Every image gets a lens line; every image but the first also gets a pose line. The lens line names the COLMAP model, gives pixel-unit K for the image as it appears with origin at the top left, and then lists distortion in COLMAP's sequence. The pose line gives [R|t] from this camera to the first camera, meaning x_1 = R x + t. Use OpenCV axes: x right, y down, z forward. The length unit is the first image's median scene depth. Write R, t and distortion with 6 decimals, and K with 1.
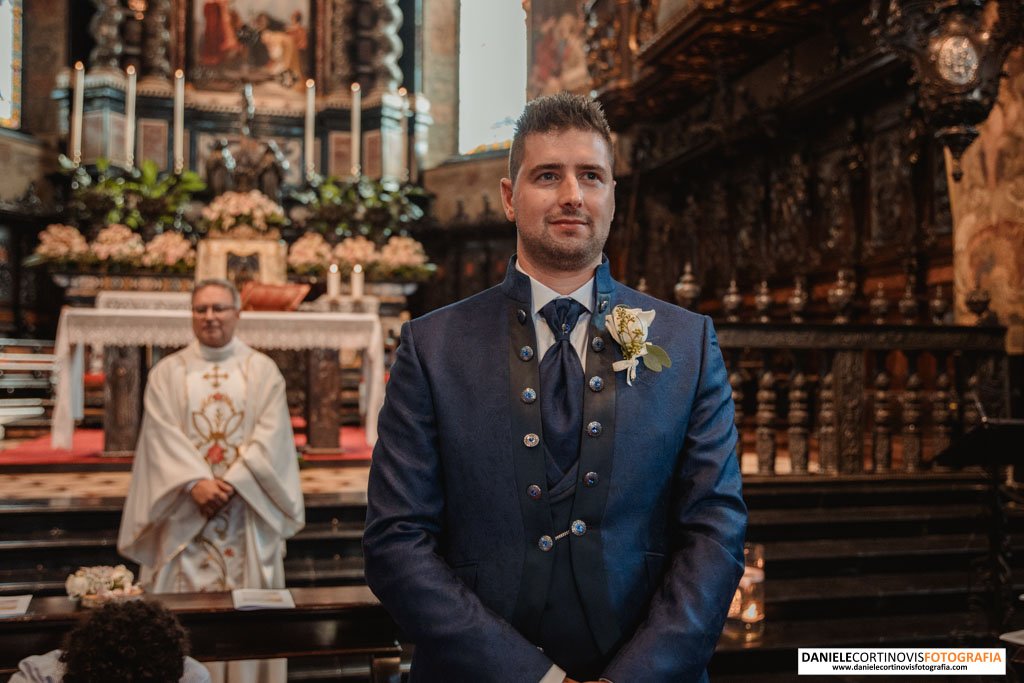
lens RADIAL K [[994.3, 0, 512.0], [0, 994.3, 341.5], [0, 0, 1]] dist [0.001104, 0.012694]
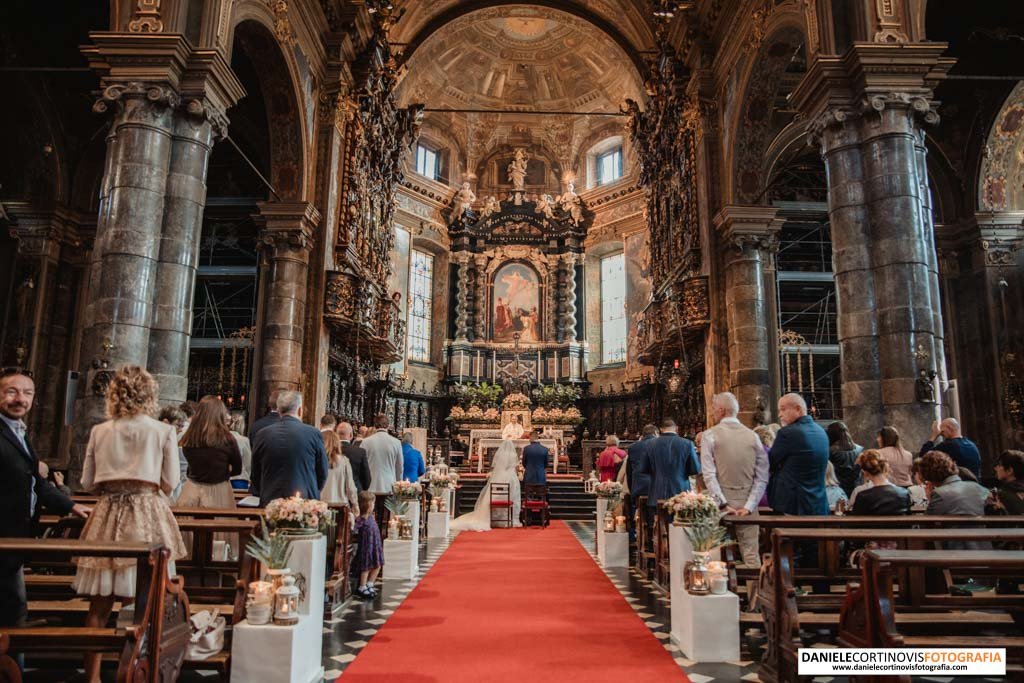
lens RADIAL K [[727.4, 0, 512.0], [0, 727.4, 341.5], [0, 0, 1]] dist [-0.098745, 0.095882]
pose [[0.970501, -0.036395, -0.238335, 0.163377], [0.003010, 0.990292, -0.138968, -0.005505], [0.241079, 0.134151, 0.961189, -0.763406]]
